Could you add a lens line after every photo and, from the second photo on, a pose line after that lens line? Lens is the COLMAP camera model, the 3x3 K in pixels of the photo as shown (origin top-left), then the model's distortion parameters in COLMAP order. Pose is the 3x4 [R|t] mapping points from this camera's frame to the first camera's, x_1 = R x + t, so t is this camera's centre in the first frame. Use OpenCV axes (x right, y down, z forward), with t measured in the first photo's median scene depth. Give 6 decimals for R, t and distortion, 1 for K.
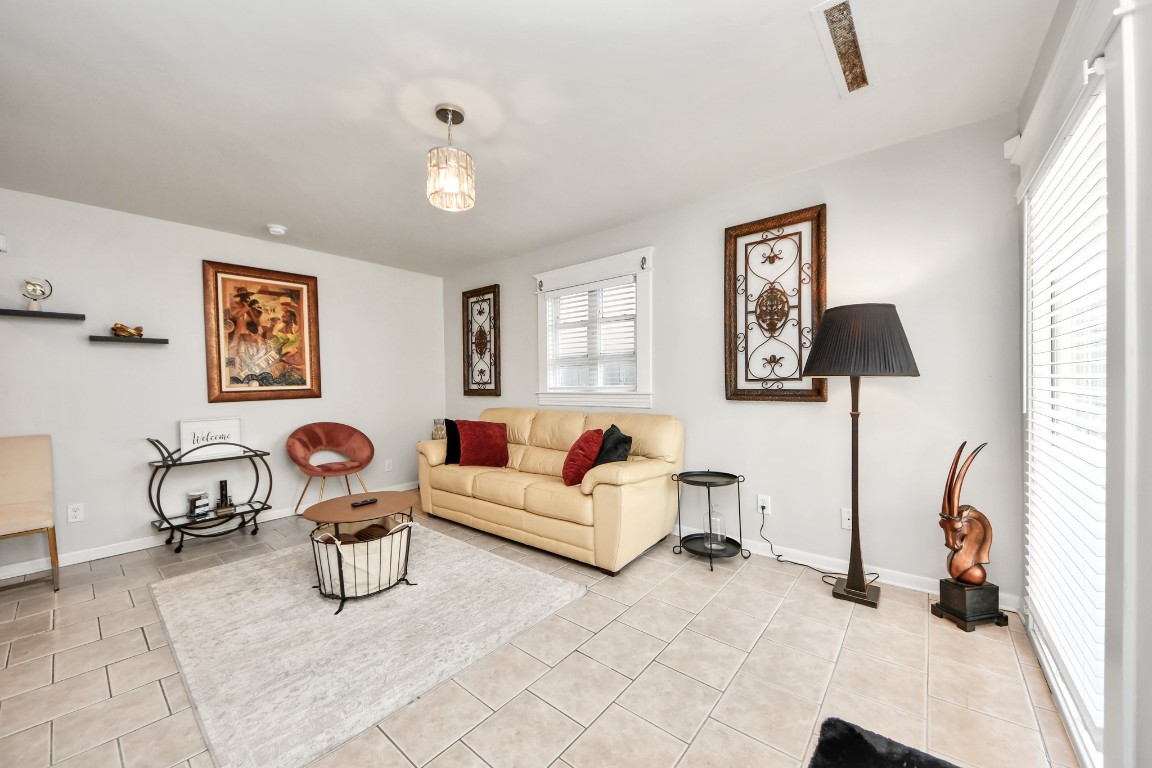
lens RADIAL K [[415.2, 0, 586.0], [0, 415.2, 388.5], [0, 0, 1]] dist [0.025128, -0.010397]
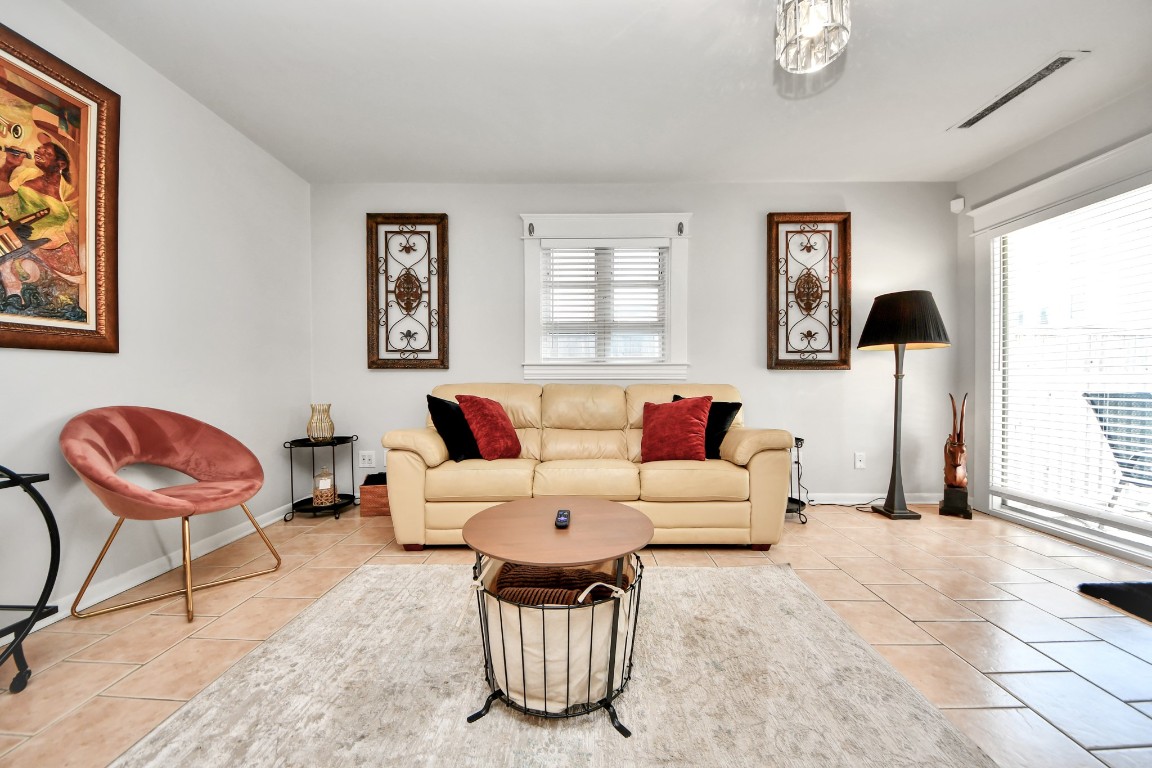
lens RADIAL K [[411.9, 0, 576.4], [0, 411.9, 387.6], [0, 0, 1]] dist [0.021704, -0.010414]
pose [[0.788367, 0.010453, 0.615117, -0.591270], [-0.003230, 0.999912, -0.012853, 0.073510], [-0.615197, 0.008146, 0.788331, 0.368950]]
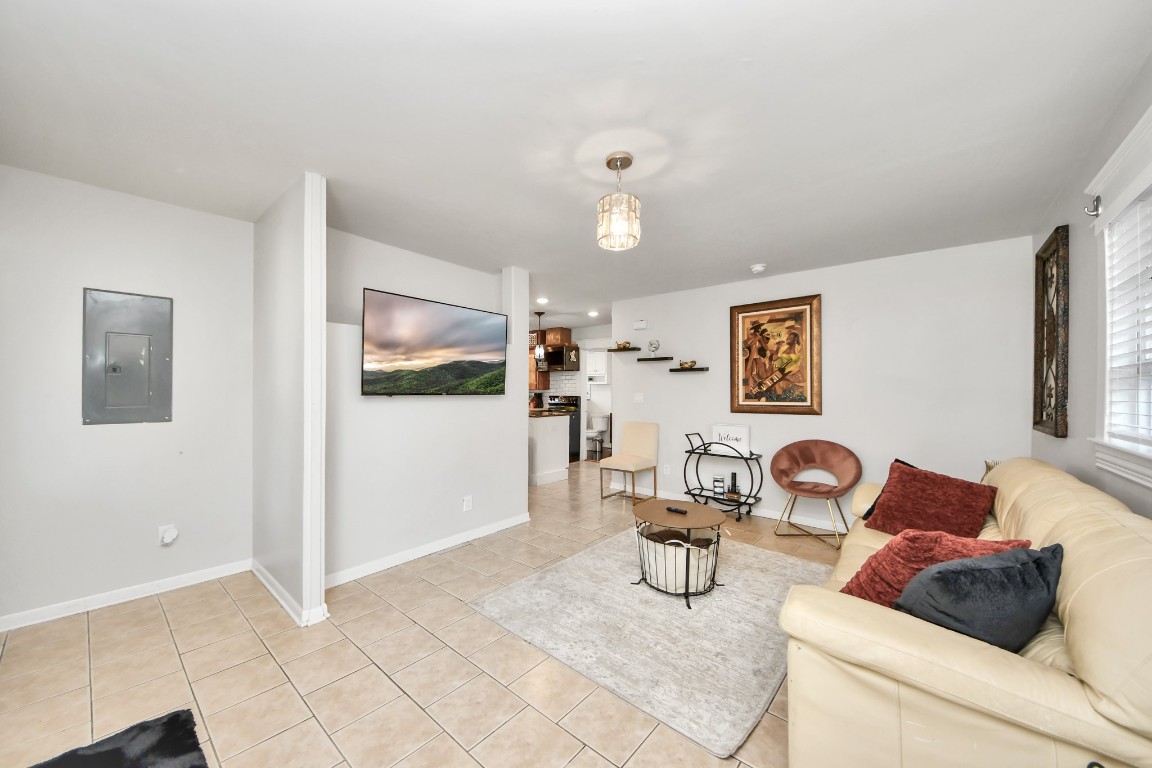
lens RADIAL K [[411.9, 0, 576.4], [0, 411.9, 387.6], [0, 0, 1]] dist [0.021704, -0.010414]
pose [[-0.014269, 0.011622, -0.999831, 0.404838], [-0.023918, 0.999642, 0.011961, -0.047461], [0.999612, 0.024085, -0.013986, 0.500704]]
